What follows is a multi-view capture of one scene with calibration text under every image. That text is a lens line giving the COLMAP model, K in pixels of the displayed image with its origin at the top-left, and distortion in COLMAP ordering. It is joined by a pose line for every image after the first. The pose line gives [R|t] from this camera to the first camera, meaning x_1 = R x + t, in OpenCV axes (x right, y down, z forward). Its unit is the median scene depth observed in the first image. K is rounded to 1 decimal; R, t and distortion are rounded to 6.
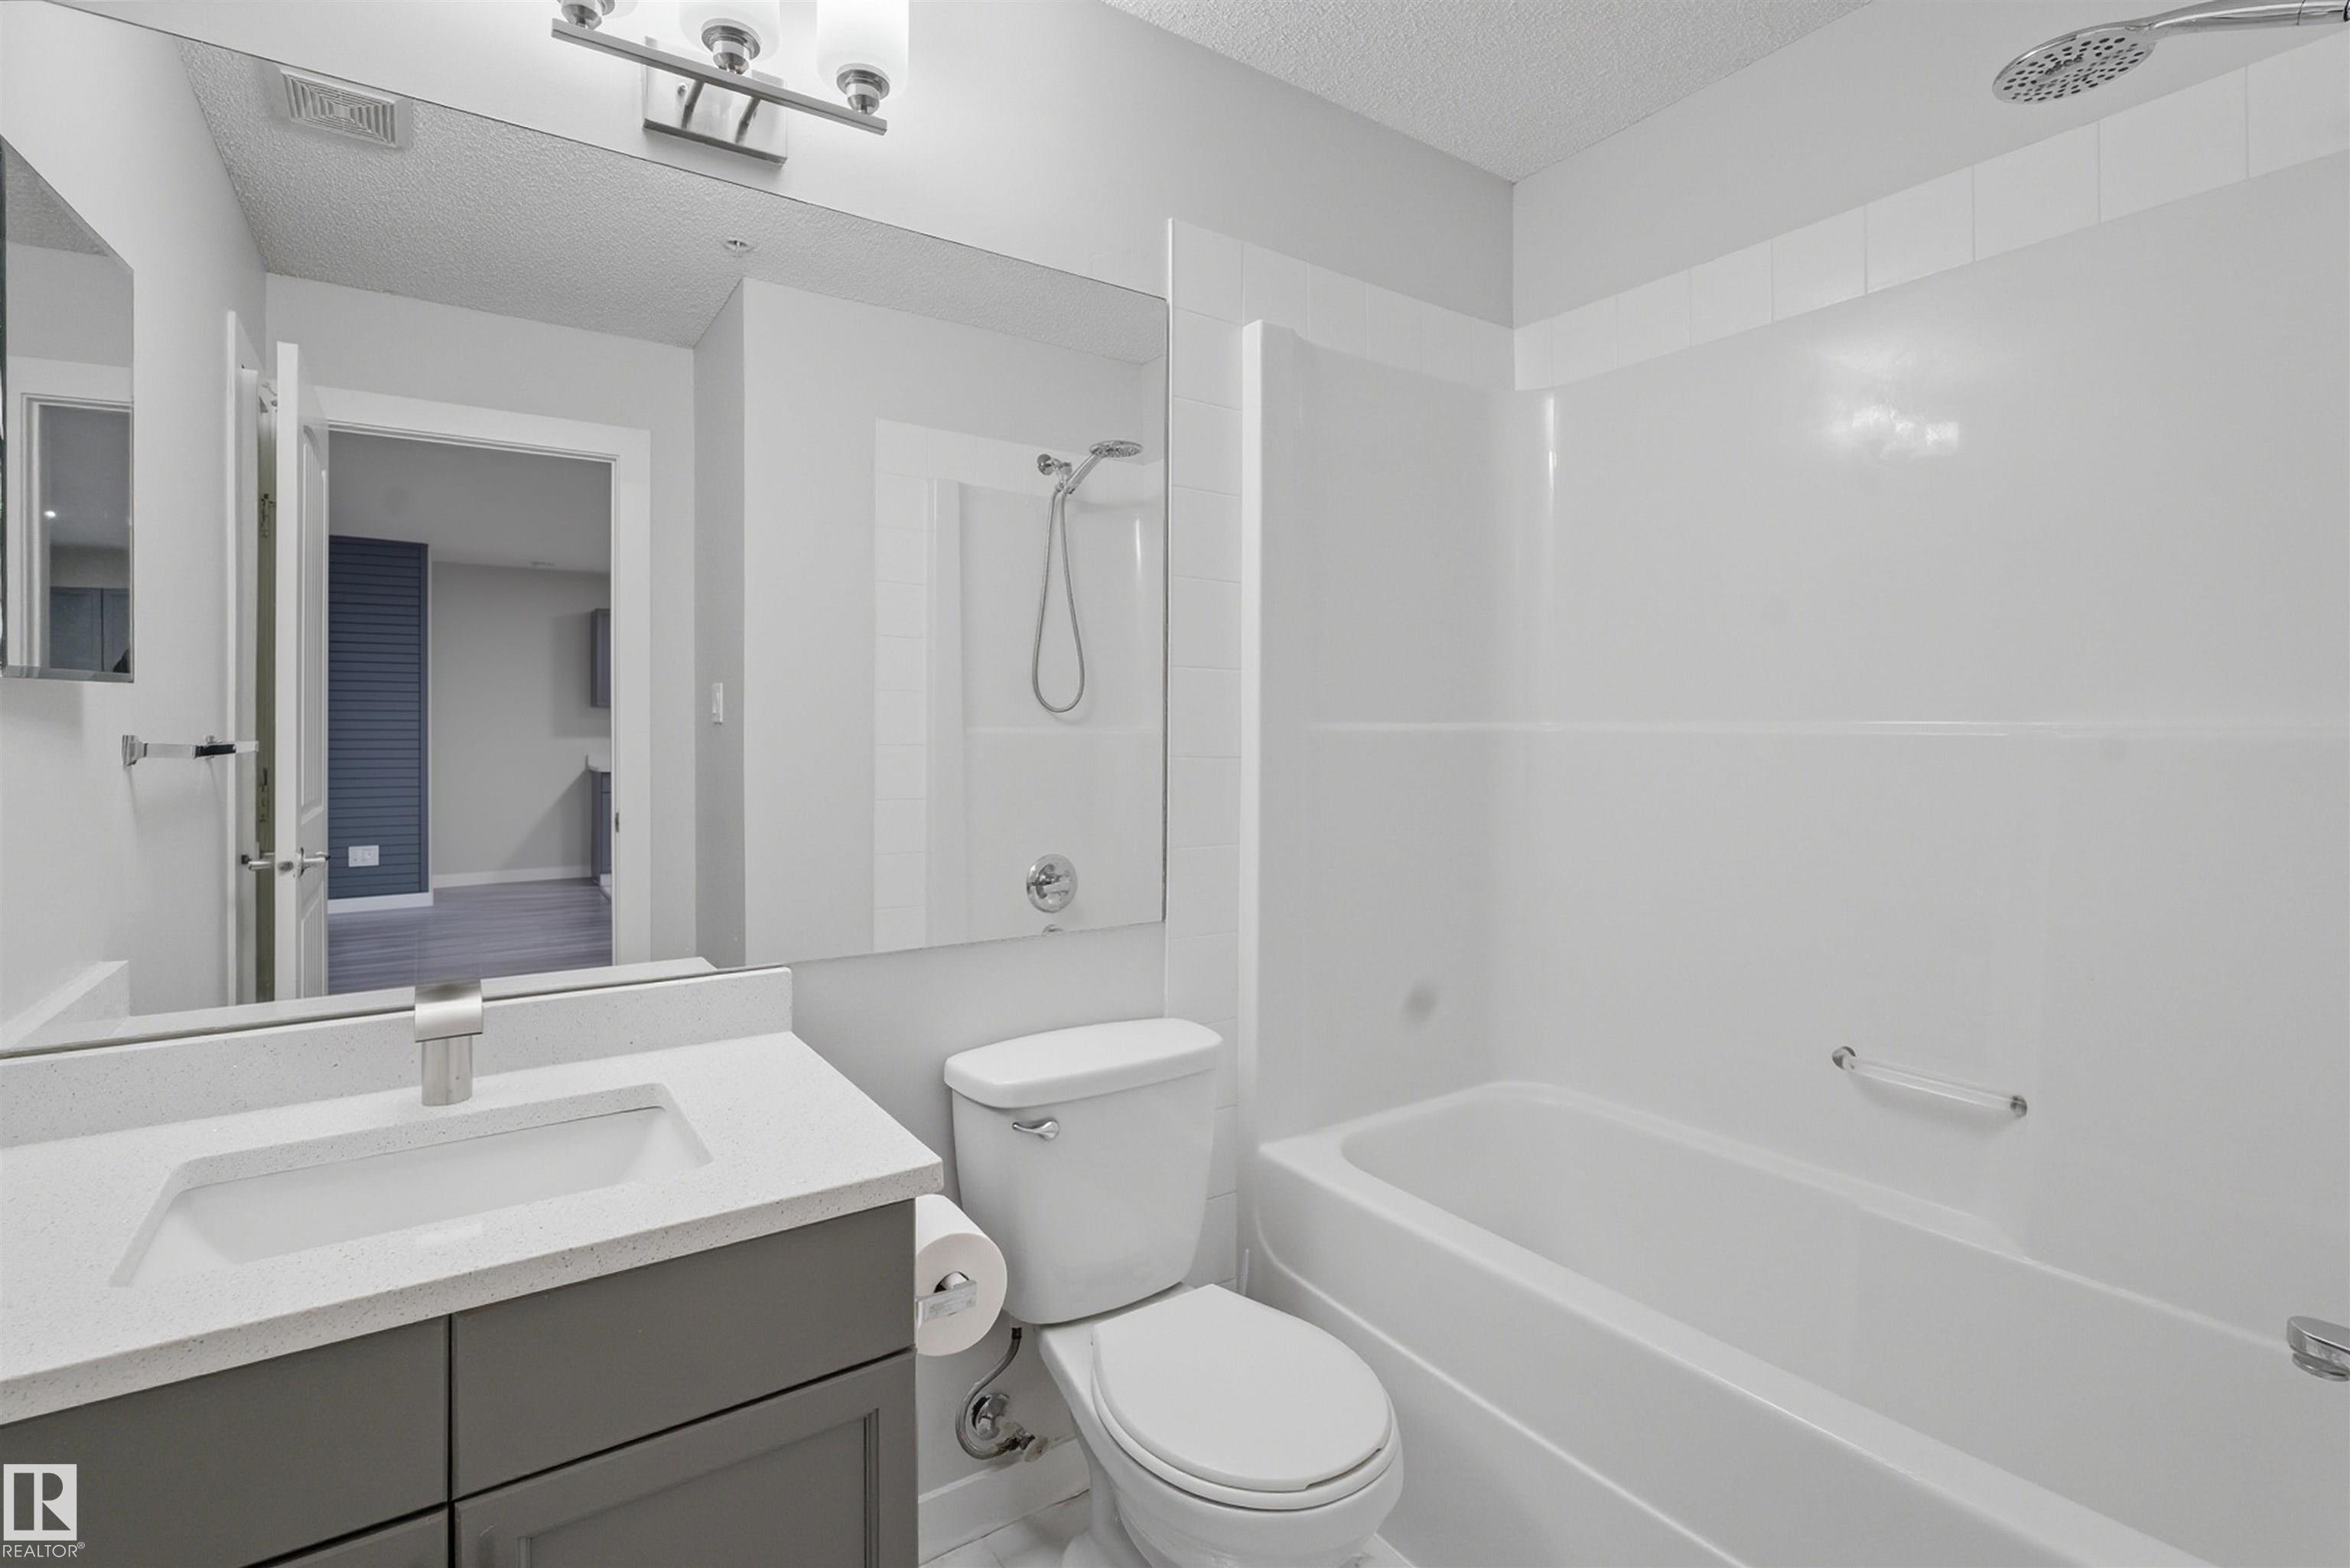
lens RADIAL K [[1103.4, 0, 1172.1], [0, 1103.4, 728.7], [0, 0, 1]] dist [-0.017447, 0.011840]
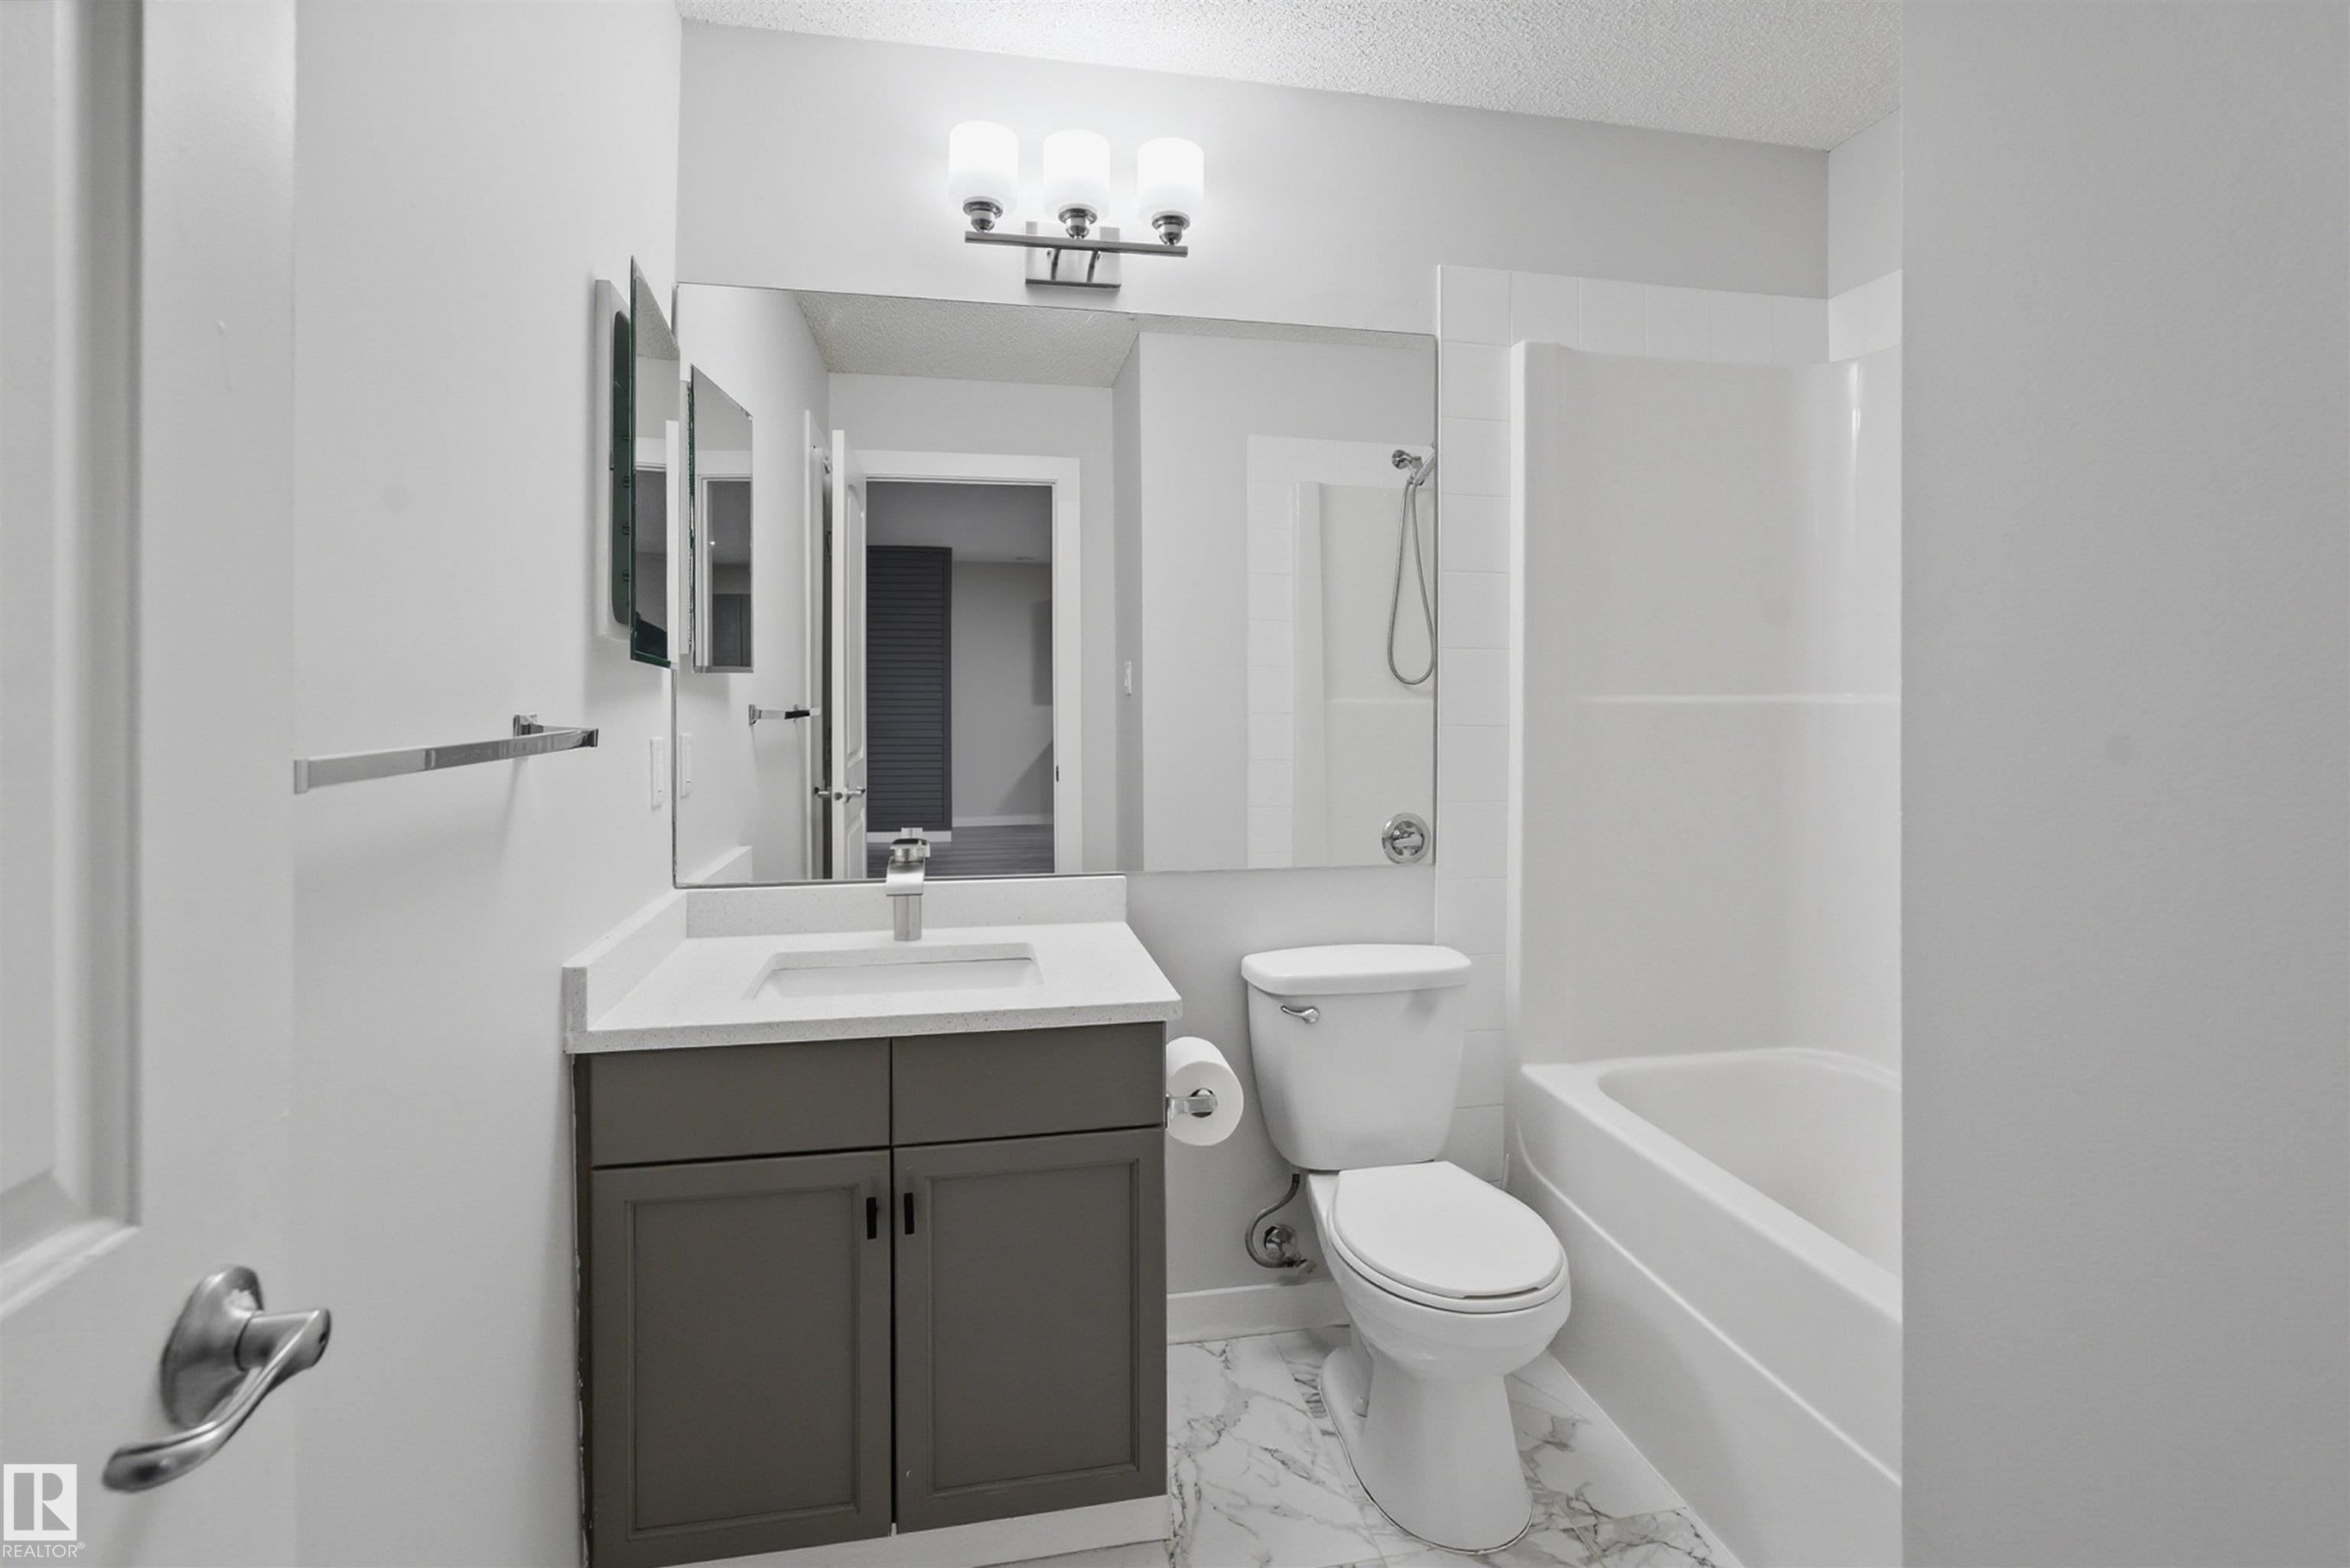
lens RADIAL K [[1092.0, 0, 1172.4], [0, 1092.0, 704.7], [0, 0, 1]] dist [-0.005349, 0.000175]
pose [[0.922210, 0.002582, -0.386681, 0.181390], [0.000443, 0.999970, 0.007734, -0.005152], [0.386690, -0.007304, 0.922181, -0.180859]]
